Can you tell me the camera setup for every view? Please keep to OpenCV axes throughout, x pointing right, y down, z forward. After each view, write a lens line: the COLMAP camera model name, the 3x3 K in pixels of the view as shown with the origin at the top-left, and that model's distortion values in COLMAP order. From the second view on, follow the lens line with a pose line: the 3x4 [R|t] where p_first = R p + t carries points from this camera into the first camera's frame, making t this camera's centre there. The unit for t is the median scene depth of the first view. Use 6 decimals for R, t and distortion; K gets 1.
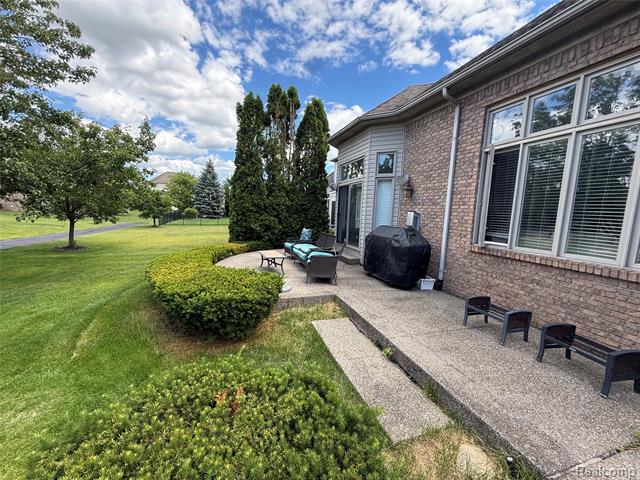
lens RADIAL K [[255.0, 0, 317.6], [0, 255.0, 239.4], [0, 0, 1]] dist [0.000840, 0.000107]
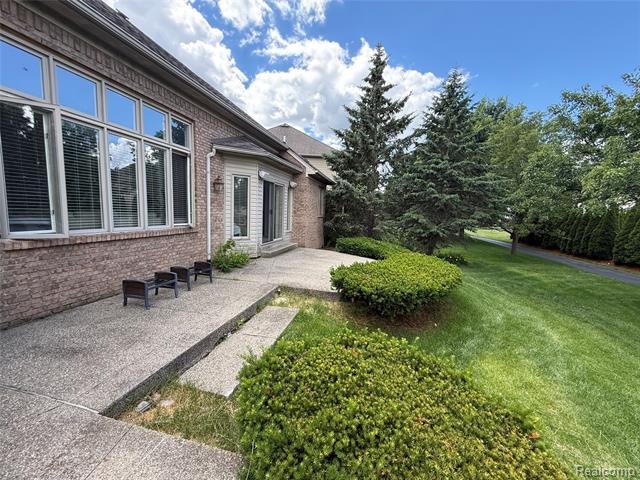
lens RADIAL K [[255.0, 0, 320.4], [0, 255.0, 239.6], [0, 0, 1]] dist [0.000840, 0.000107]
pose [[-0.850876, -0.132322, 0.508429, -0.482904], [-0.015983, 0.973834, 0.226698, -0.173031], [-0.525123, 0.184765, -0.830727, 1.387221]]
